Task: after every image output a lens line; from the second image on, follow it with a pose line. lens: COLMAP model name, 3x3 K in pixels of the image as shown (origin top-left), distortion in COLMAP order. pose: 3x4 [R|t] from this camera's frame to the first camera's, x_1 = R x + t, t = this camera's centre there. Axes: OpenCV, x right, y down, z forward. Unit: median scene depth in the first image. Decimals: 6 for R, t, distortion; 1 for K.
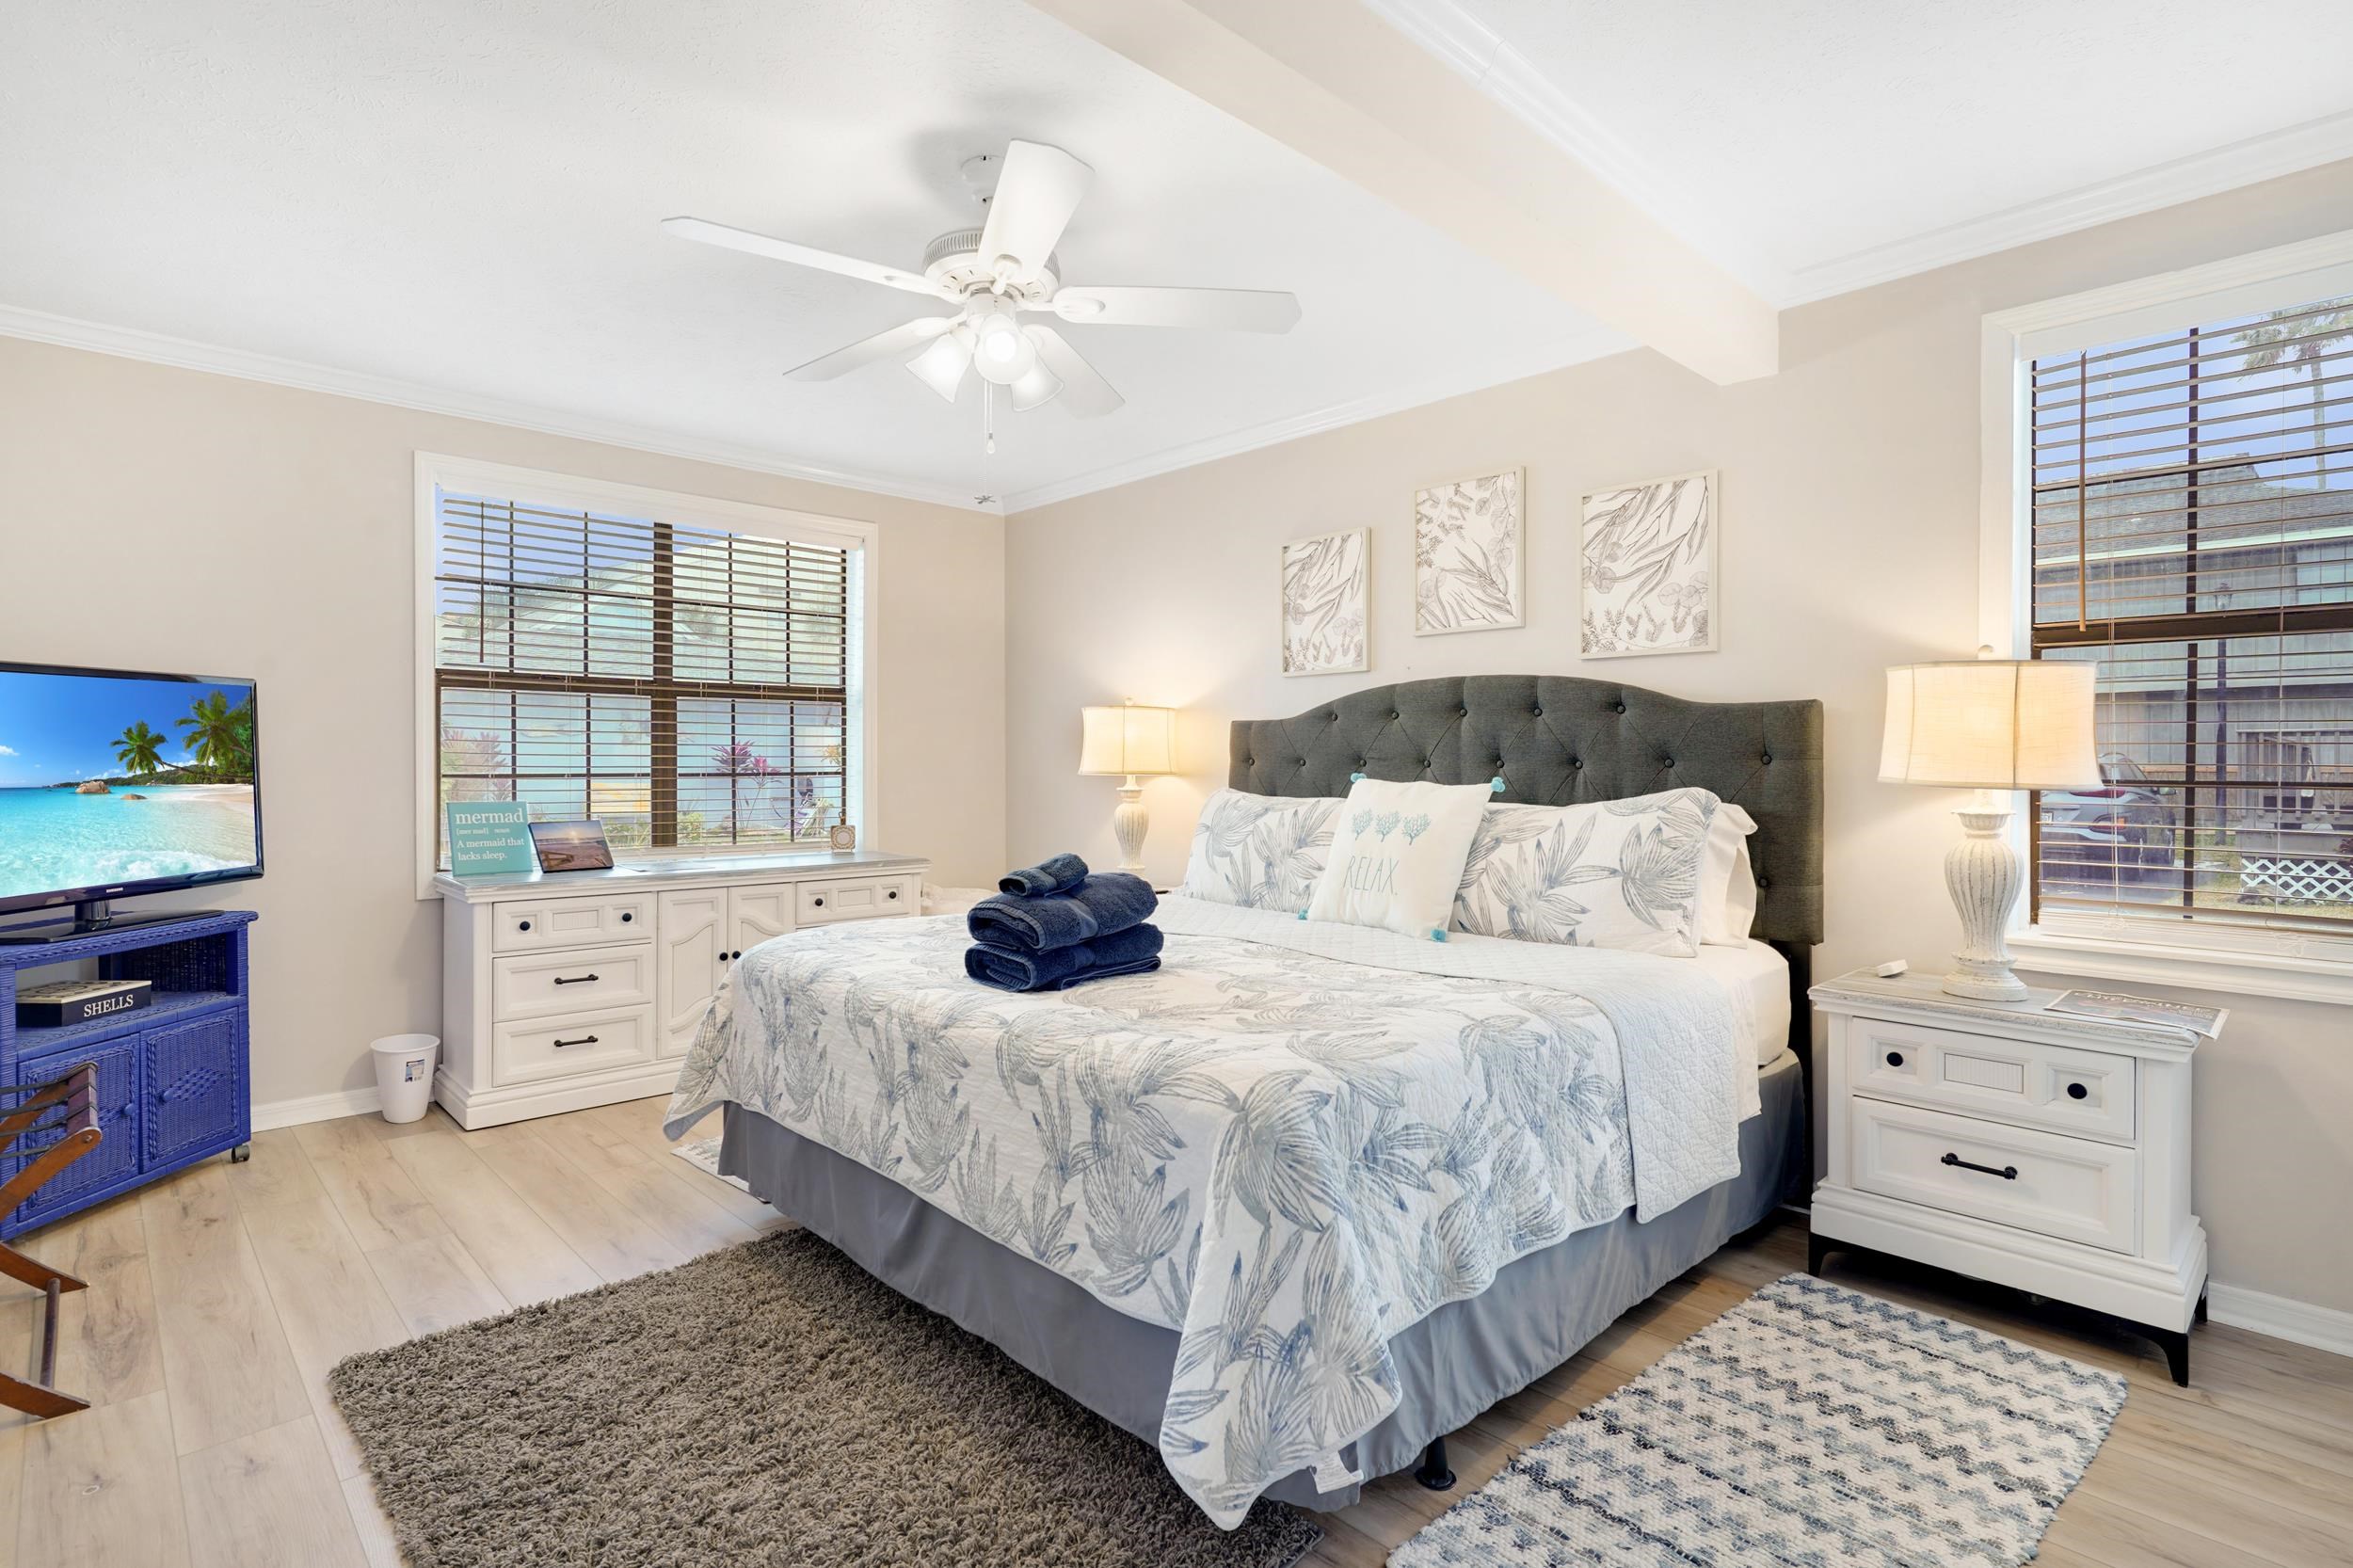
lens RADIAL K [[1142.3, 0, 1176.7], [0, 1142.3, 784.6], [0, 0, 1]] dist [-0.008797, 0.002891]
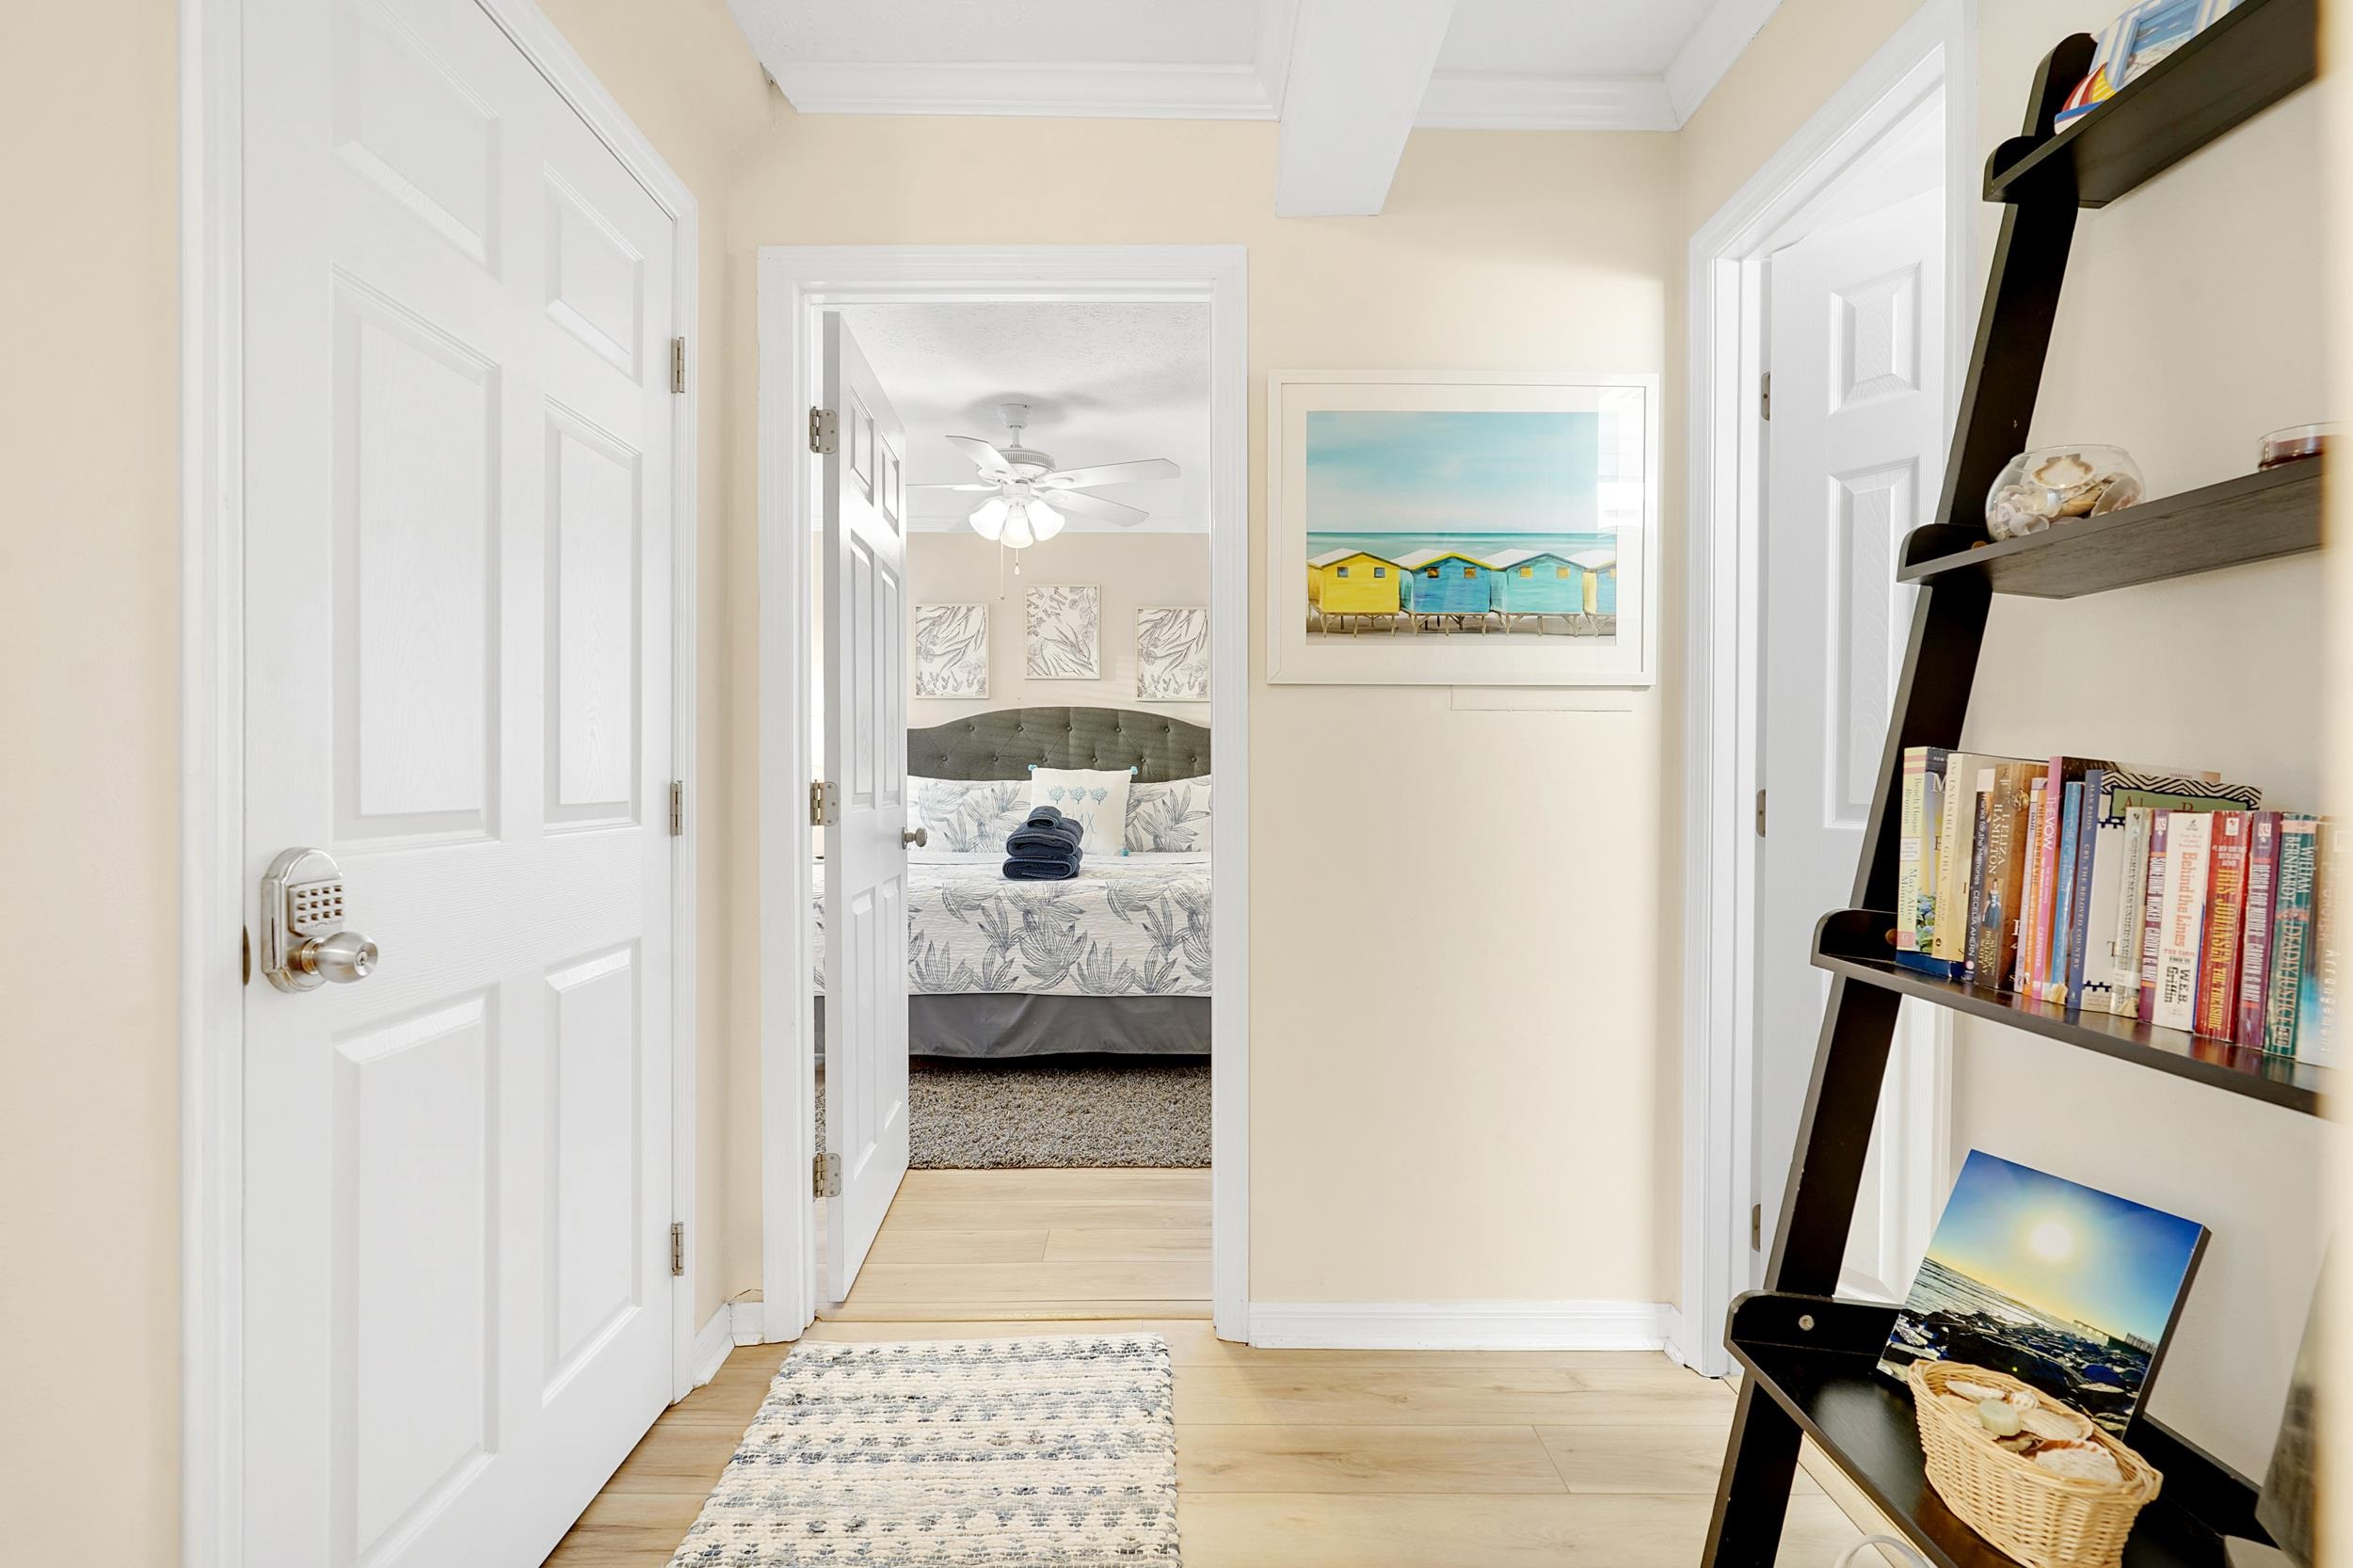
lens RADIAL K [[1142.3, 0, 1173.7], [0, 1142.3, 785.7], [0, 0, 1]] dist [-0.008797, 0.002891]
pose [[0.685219, -0.006552, 0.728308, -0.932728], [0.011786, 0.999928, -0.002093, 0.027068], [-0.728242, 0.010018, 0.685247, -0.262591]]
